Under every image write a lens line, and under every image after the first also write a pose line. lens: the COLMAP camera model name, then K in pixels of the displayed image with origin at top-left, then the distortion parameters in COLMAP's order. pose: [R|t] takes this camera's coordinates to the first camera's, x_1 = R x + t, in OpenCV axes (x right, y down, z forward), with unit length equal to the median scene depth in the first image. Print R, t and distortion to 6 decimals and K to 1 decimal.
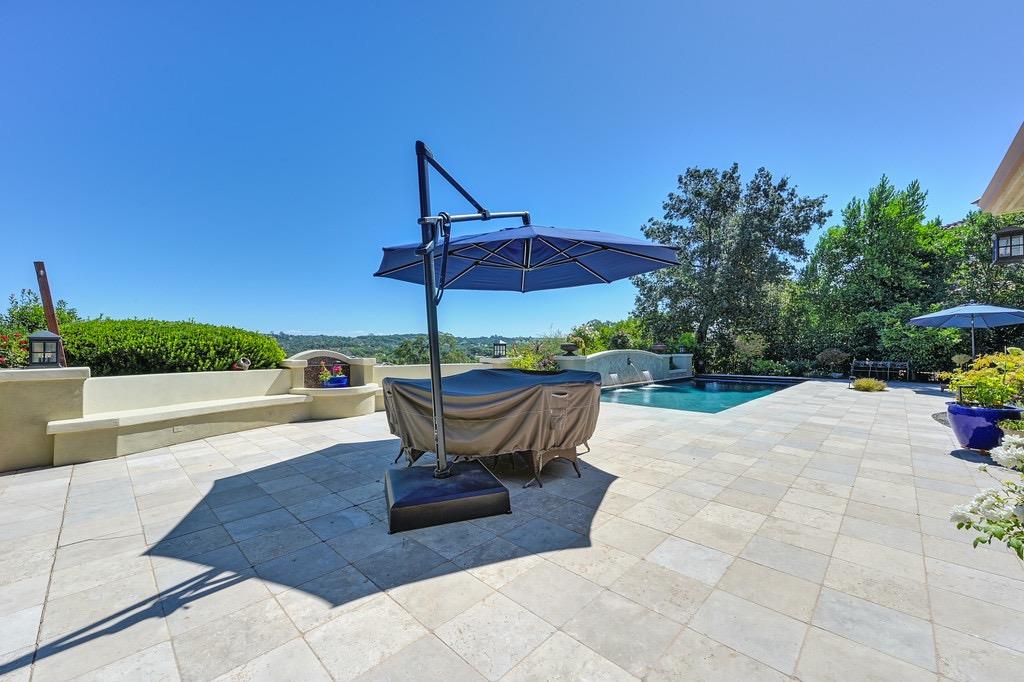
lens RADIAL K [[399.8, 0, 513.8], [0, 399.8, 344.8], [0, 0, 1]] dist [-0.001107, -0.000389]
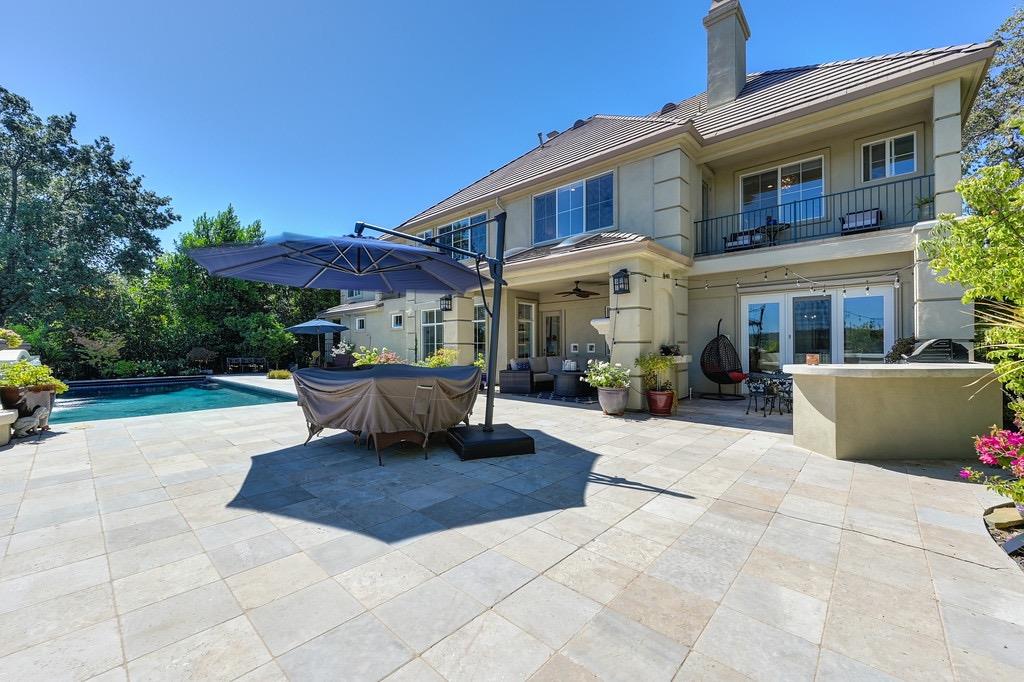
lens RADIAL K [[399.8, 0, 513.6], [0, 399.8, 344.2], [0, 0, 1]] dist [-0.001107, -0.000389]
pose [[-0.027946, 0.010691, 0.999552, -1.713033], [-0.009830, 0.999892, -0.010969, 0.018052], [-0.999561, -0.010132, -0.027838, 0.963581]]
